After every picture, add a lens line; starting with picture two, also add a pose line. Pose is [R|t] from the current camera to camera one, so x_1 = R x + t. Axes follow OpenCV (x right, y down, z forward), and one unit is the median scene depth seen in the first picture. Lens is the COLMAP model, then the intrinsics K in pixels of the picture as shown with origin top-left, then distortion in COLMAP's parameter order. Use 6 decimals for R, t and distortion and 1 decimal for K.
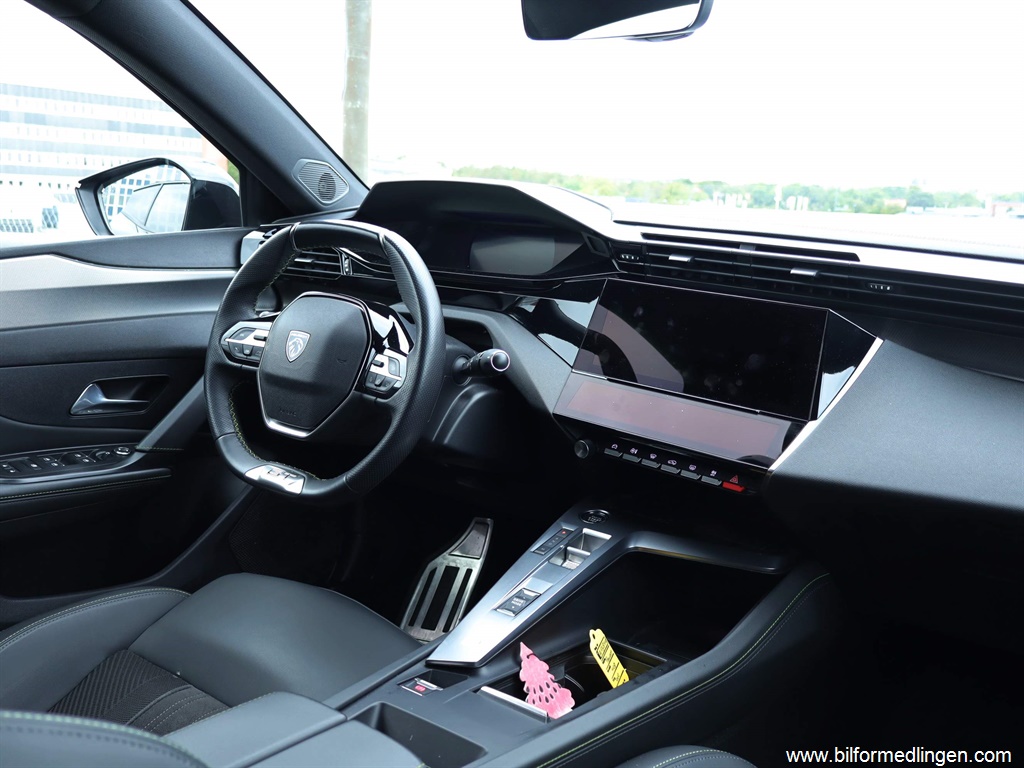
lens RADIAL K [[1020.6, 0, 515.4], [0, 1020.6, 386.7], [0, 0, 1]] dist [0.008765, 0.000000]
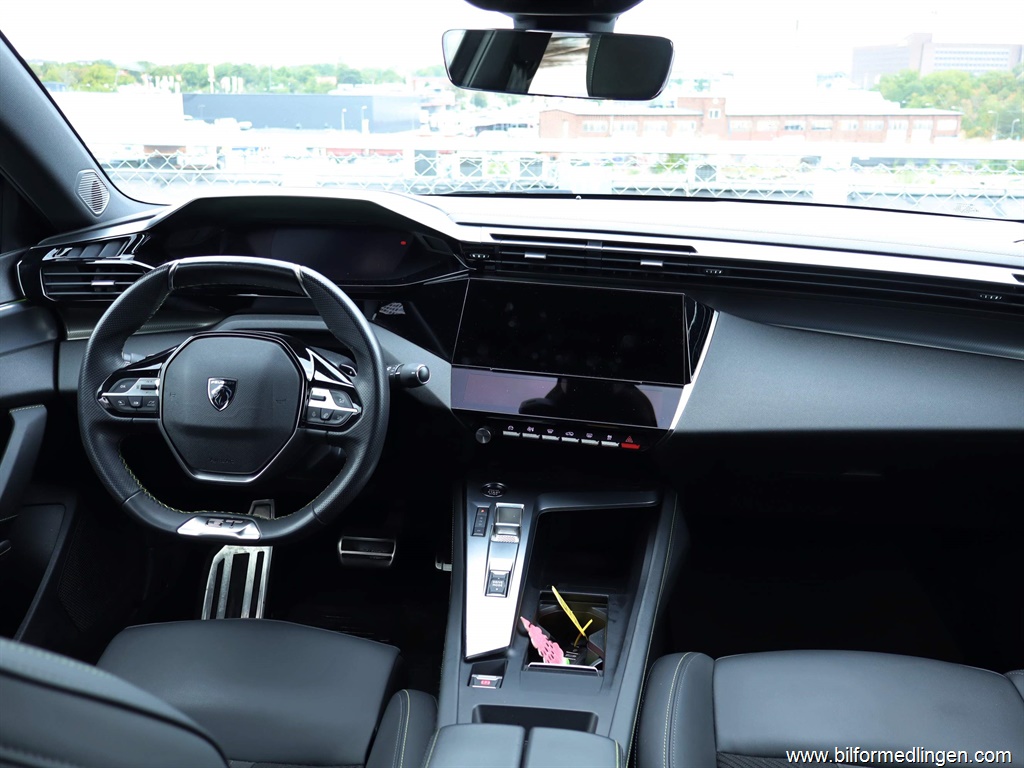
lens RADIAL K [[1020.6, 0, 514.2], [0, 1020.6, 385.7], [0, 0, 1]] dist [0.008765, 0.000000]
pose [[0.849109, -0.180925, 0.496267, -0.429168], [0.120140, 0.981036, 0.152099, -0.151090], [-0.514374, -0.069527, 0.854743, 0.019943]]
